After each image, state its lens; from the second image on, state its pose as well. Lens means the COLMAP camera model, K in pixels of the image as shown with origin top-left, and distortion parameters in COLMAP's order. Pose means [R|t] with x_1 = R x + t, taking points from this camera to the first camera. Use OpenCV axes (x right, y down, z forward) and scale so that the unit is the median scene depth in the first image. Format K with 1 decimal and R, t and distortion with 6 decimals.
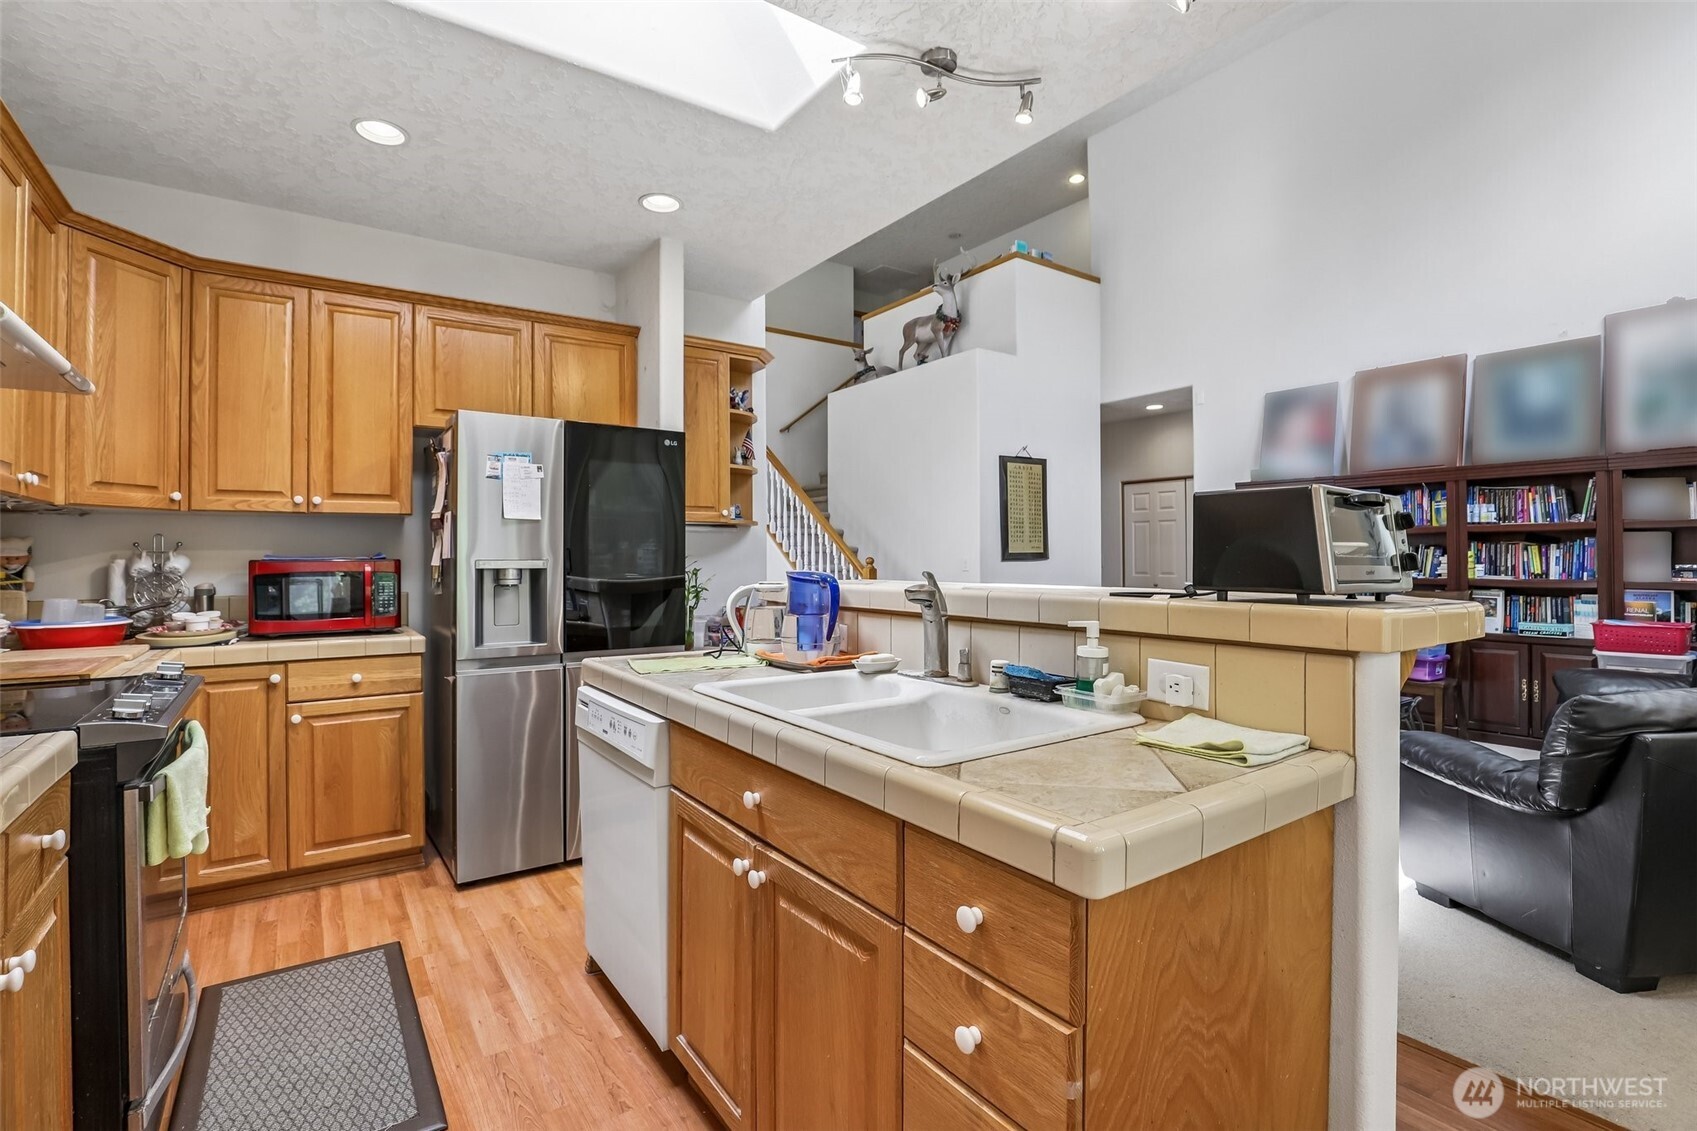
lens RADIAL K [[785.7, 0, 852.2], [0, 785.7, 554.0], [0, 0, 1]] dist [-0.017565, -0.000153]
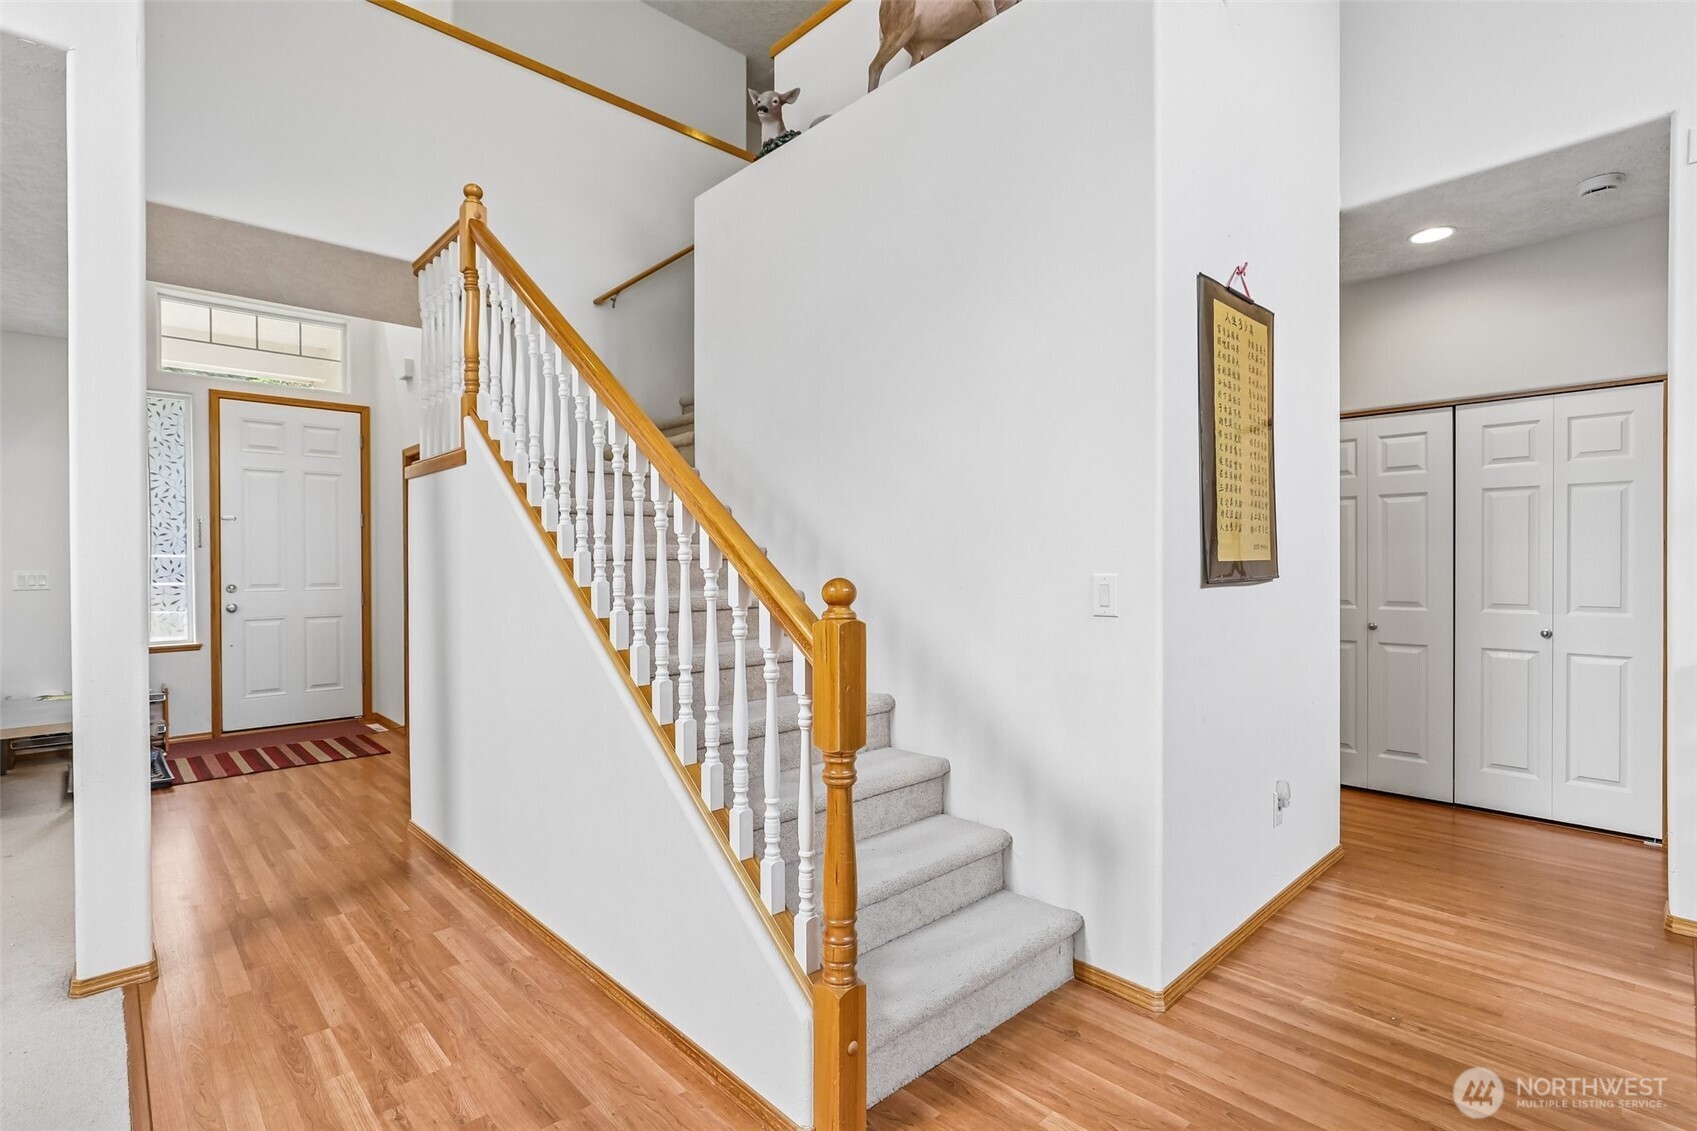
lens RADIAL K [[805.1, 0, 848.5], [0, 805.1, 565.5], [0, 0, 1]] dist [0.011421, -0.000421]
pose [[0.990319, 0.000562, 0.138809, -0.013903], [-0.002074, 0.999940, 0.010749, -0.004474], [-0.138795, -0.010933, 0.990261, 0.920909]]
